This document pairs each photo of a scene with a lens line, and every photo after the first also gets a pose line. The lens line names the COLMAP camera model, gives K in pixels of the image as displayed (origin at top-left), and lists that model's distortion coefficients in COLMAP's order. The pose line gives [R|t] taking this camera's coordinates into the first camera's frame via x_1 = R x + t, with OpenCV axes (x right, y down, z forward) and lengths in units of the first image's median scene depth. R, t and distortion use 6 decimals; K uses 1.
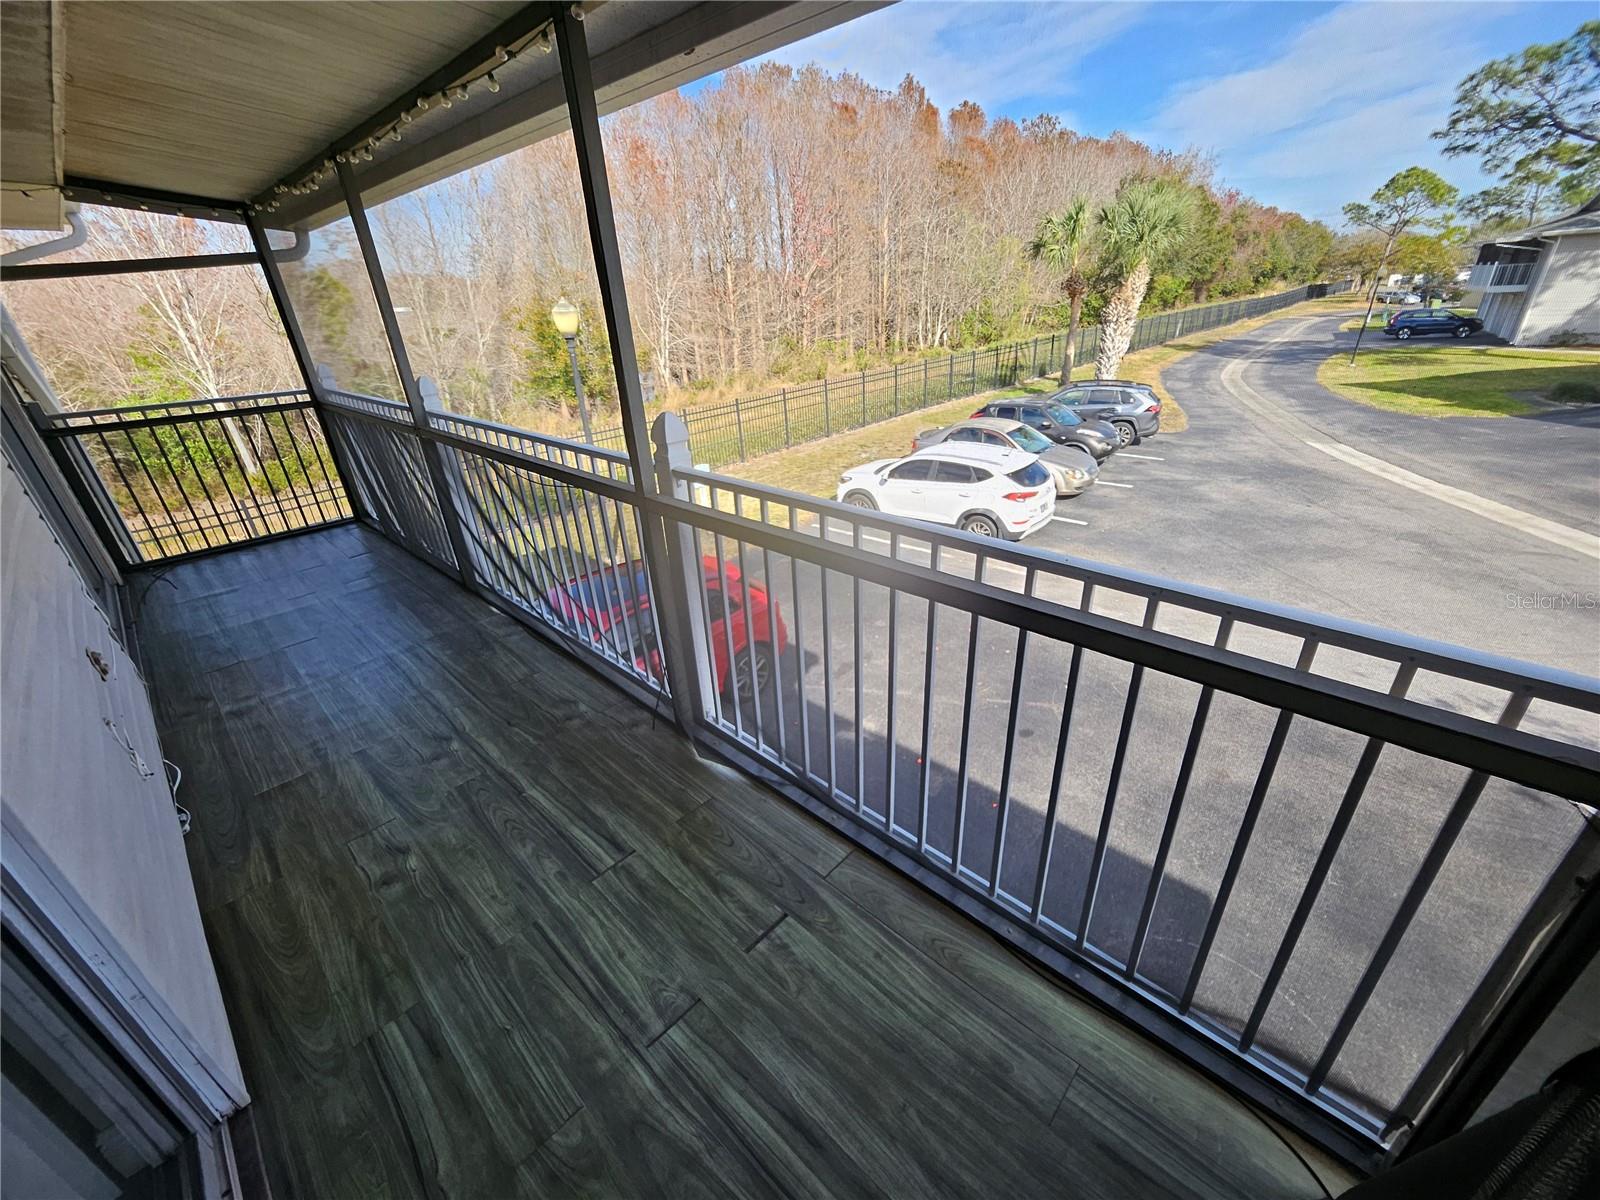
lens RADIAL K [[636.7, 0, 805.2], [0, 636.7, 606.5], [0, 0, 1]] dist [-0.006539, 0.001732]
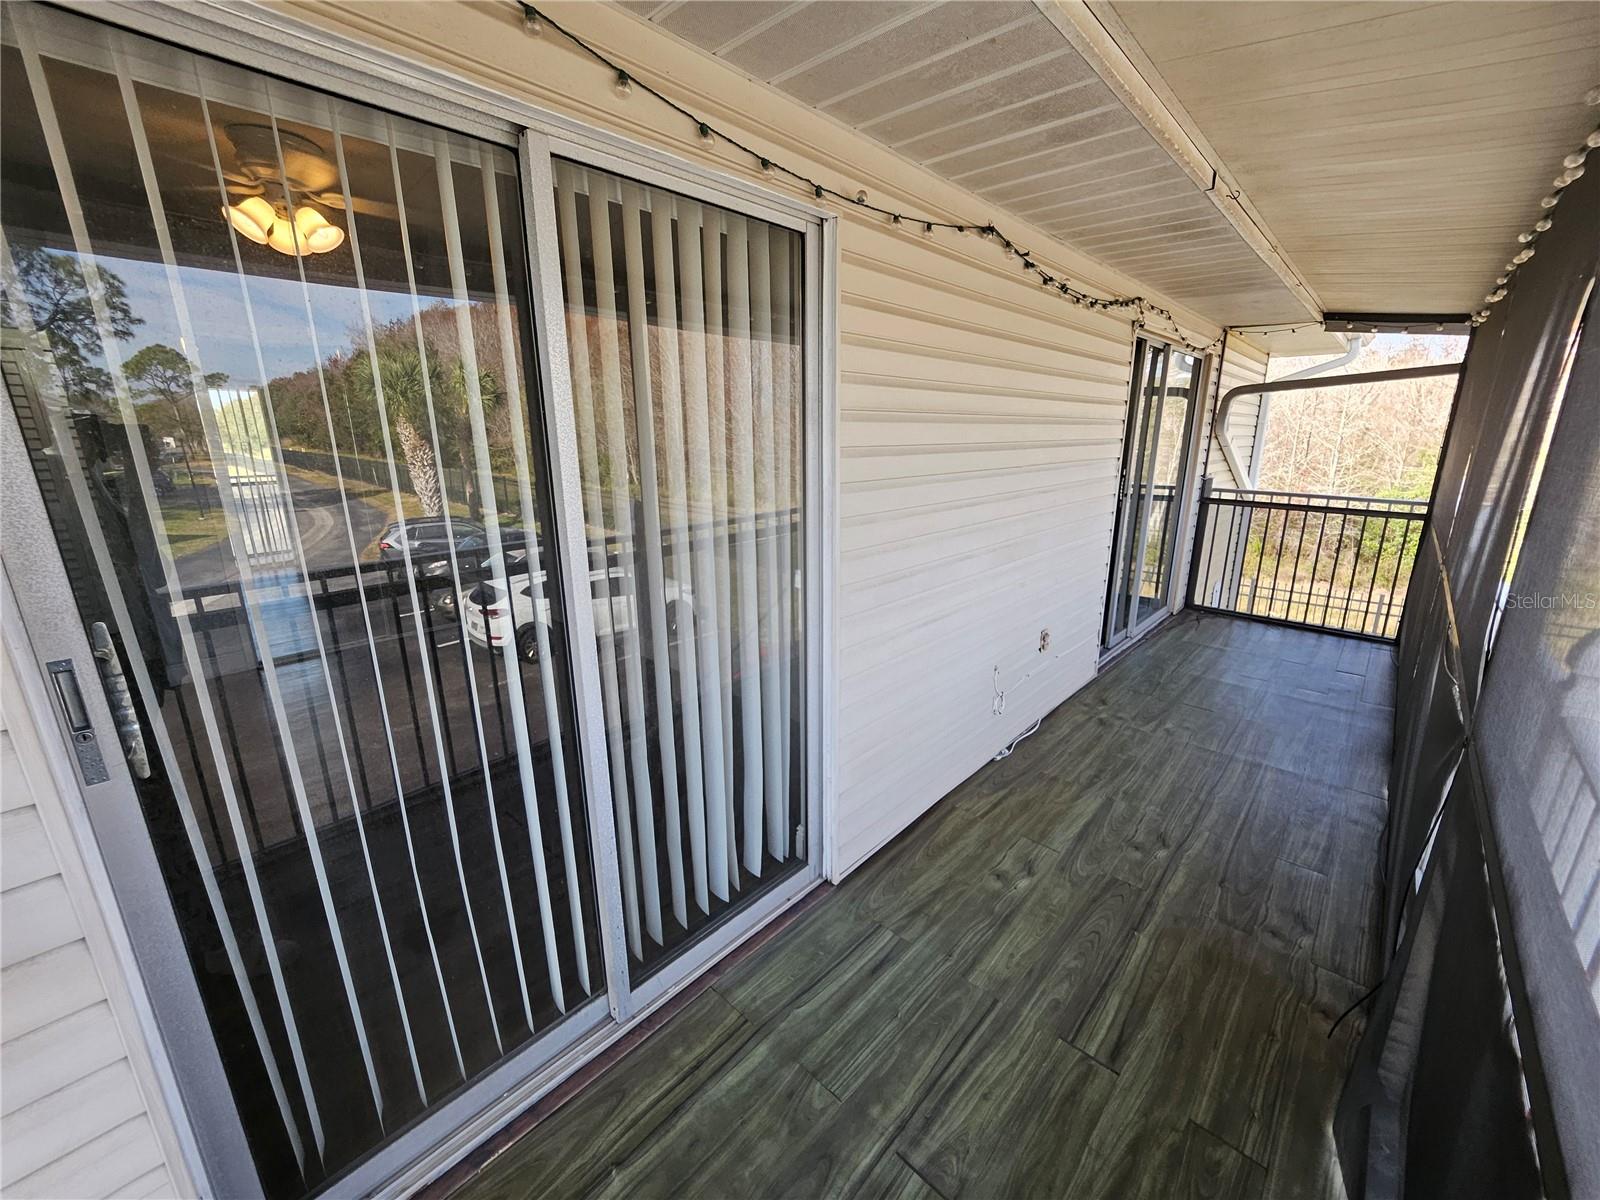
lens RADIAL K [[636.7, 0, 802.6], [0, 636.7, 593.6], [0, 0, 1]] dist [-0.006539, 0.001732]
pose [[-0.000112, 0.293967, -0.955816, 0.263559], [-0.441117, 0.857782, 0.263867, -0.139477], [0.897450, 0.421656, 0.129578, 0.245343]]
